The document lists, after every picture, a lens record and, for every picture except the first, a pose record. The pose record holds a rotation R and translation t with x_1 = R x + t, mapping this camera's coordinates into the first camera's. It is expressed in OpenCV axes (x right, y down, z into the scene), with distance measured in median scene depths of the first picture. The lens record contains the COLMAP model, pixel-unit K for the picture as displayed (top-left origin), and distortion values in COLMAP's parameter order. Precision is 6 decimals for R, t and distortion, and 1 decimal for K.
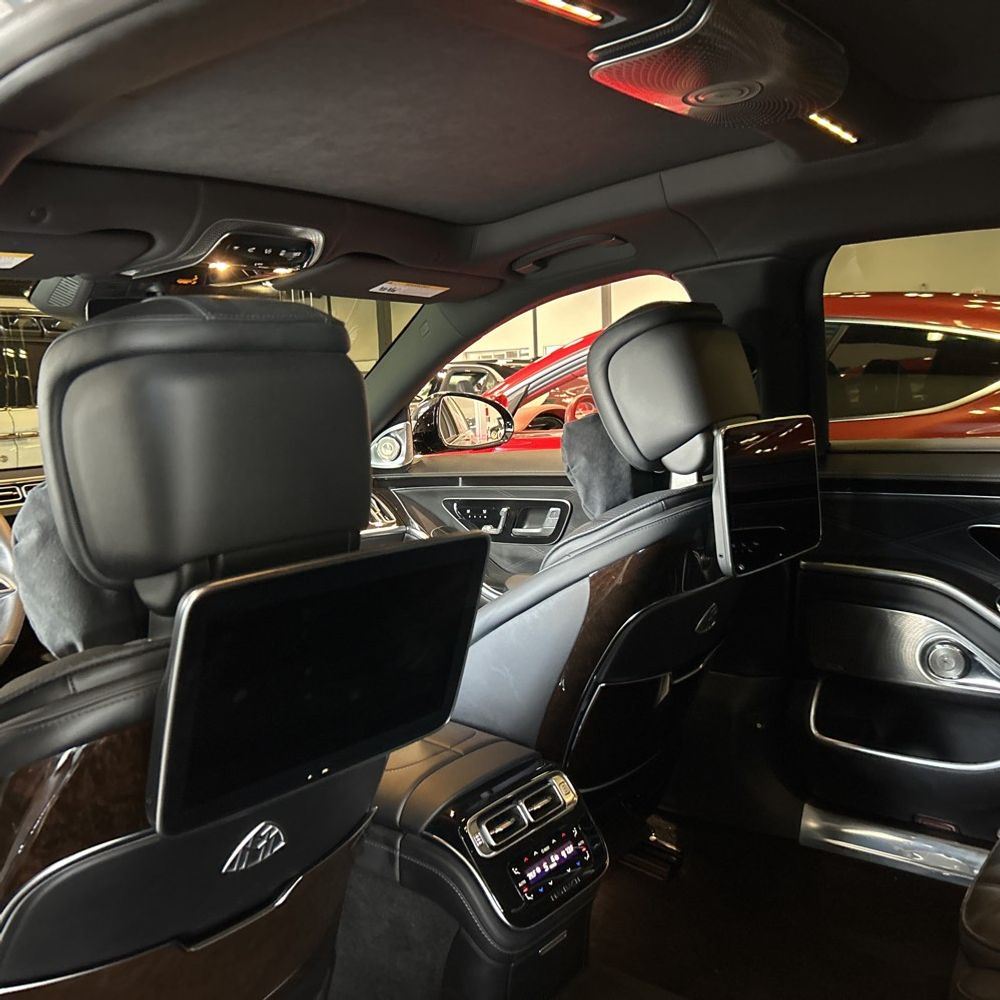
lens RADIAL K [[1032.2, 0, 486.6], [0, 1032.2, 499.4], [0, 0, 1]] dist [0.013121, -0.003978]
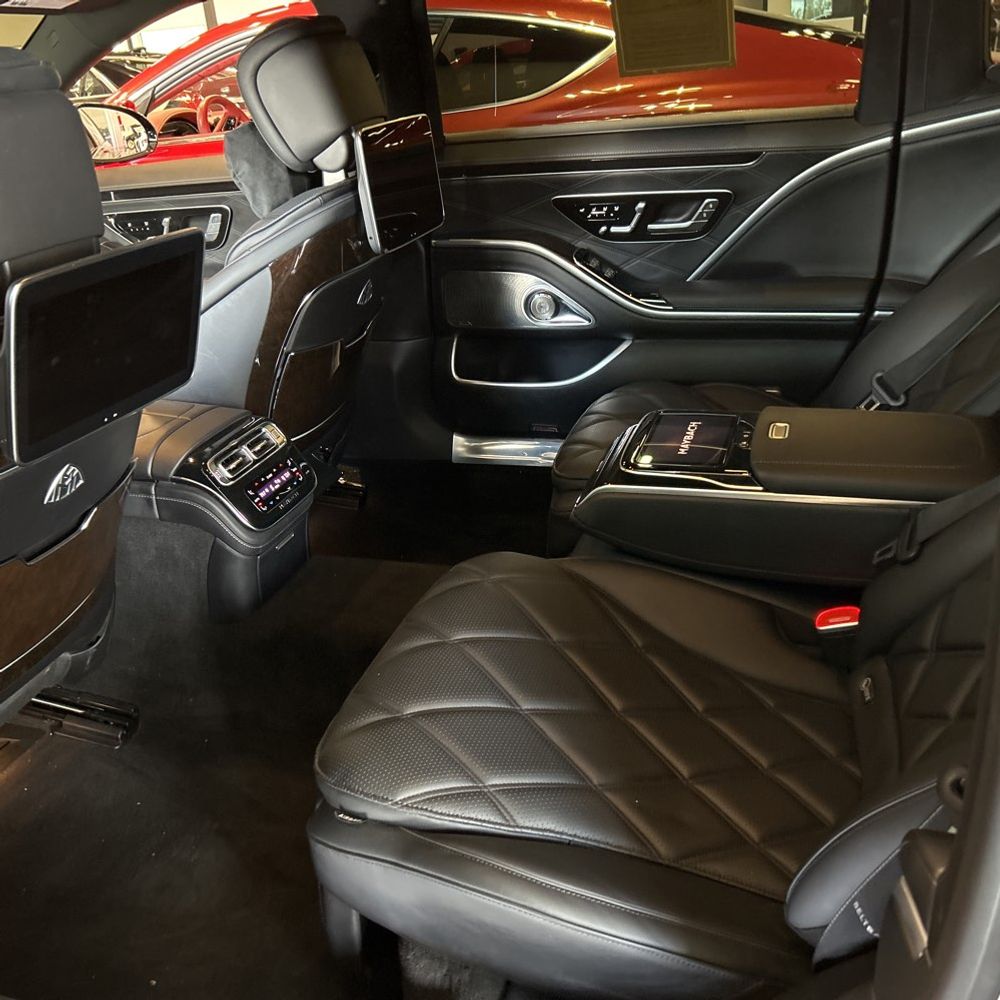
lens RADIAL K [[996.4, 0, 476.0], [0, 996.4, 500.0], [0, 0, 1]] dist [0.138537, -0.224289]
pose [[0.940529, -0.174181, 0.291662, -0.068232], [0.084539, 0.951548, 0.295651, 0.005585], [-0.329028, -0.253412, 0.909683, -0.251756]]
